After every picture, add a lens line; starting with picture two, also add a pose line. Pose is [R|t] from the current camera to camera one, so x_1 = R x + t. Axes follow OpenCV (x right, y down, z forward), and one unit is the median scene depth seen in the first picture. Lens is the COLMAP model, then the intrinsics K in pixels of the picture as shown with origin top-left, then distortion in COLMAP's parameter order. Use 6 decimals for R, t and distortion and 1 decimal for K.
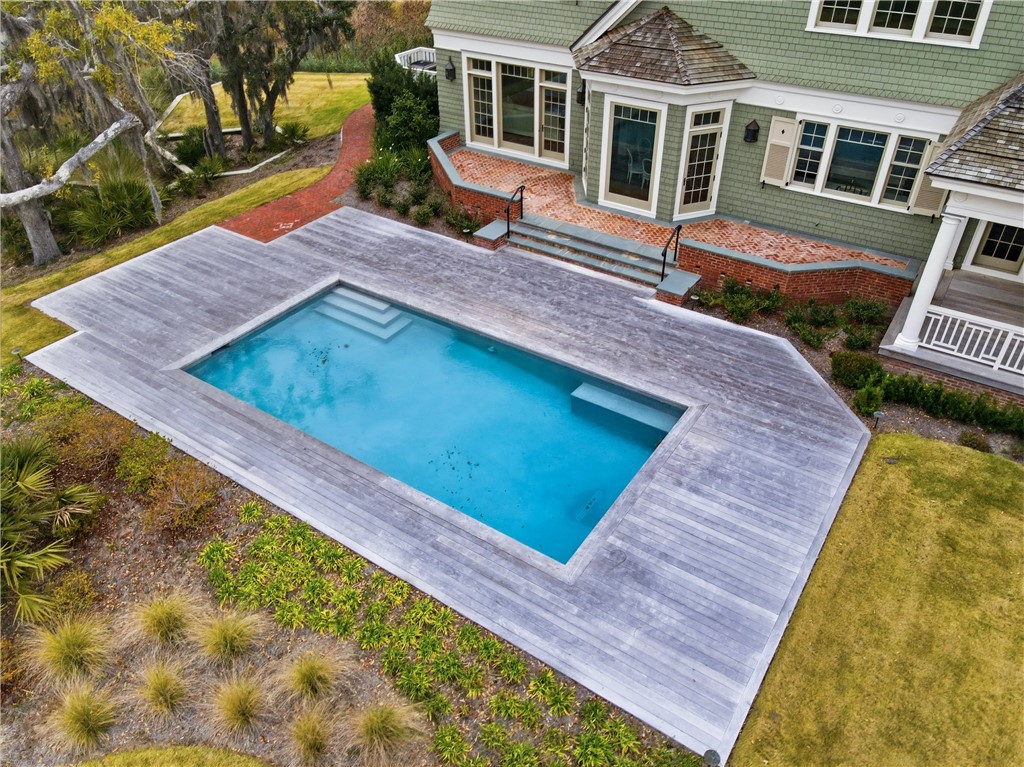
lens RADIAL K [[746.5, 0, 512.0], [0, 746.5, 383.5], [0, 0, 1]] dist [0.011814, 0.006526]
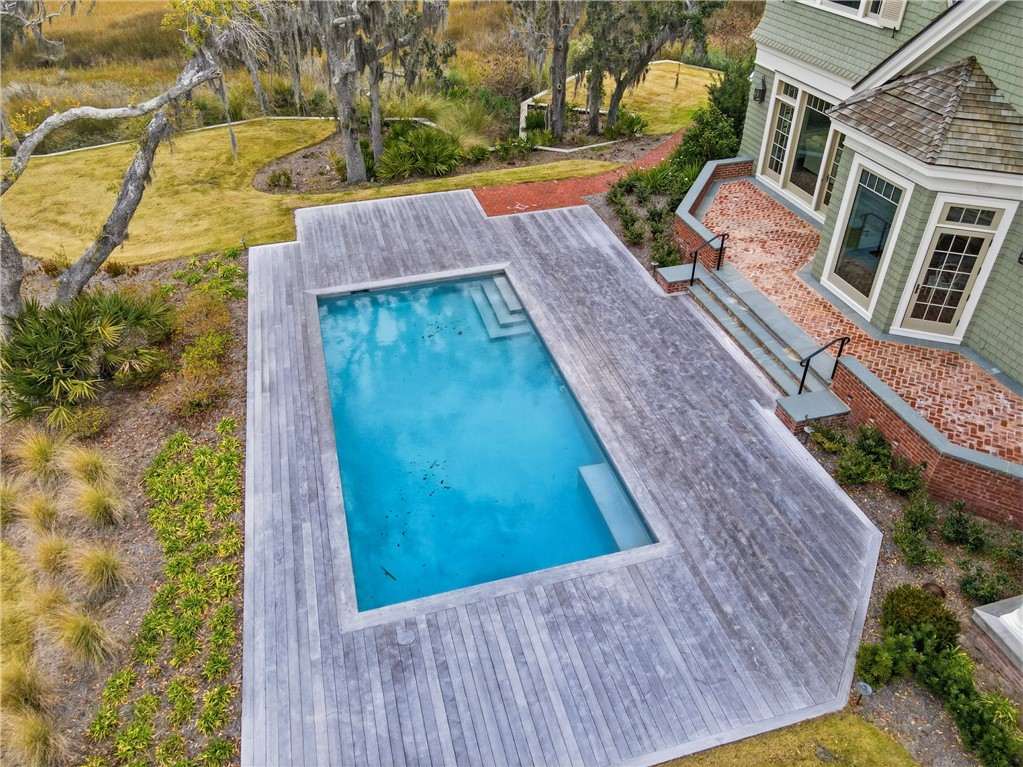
lens RADIAL K [[745.8, 0, 511.5], [0, 745.8, 383.5], [0, 0, 1]] dist [0.011814, 0.006526]
pose [[0.762774, 0.386389, -0.518535, 0.344662], [-0.379692, 0.916691, 0.124544, -0.122094], [0.523459, 0.101885, 0.845937, 0.163849]]
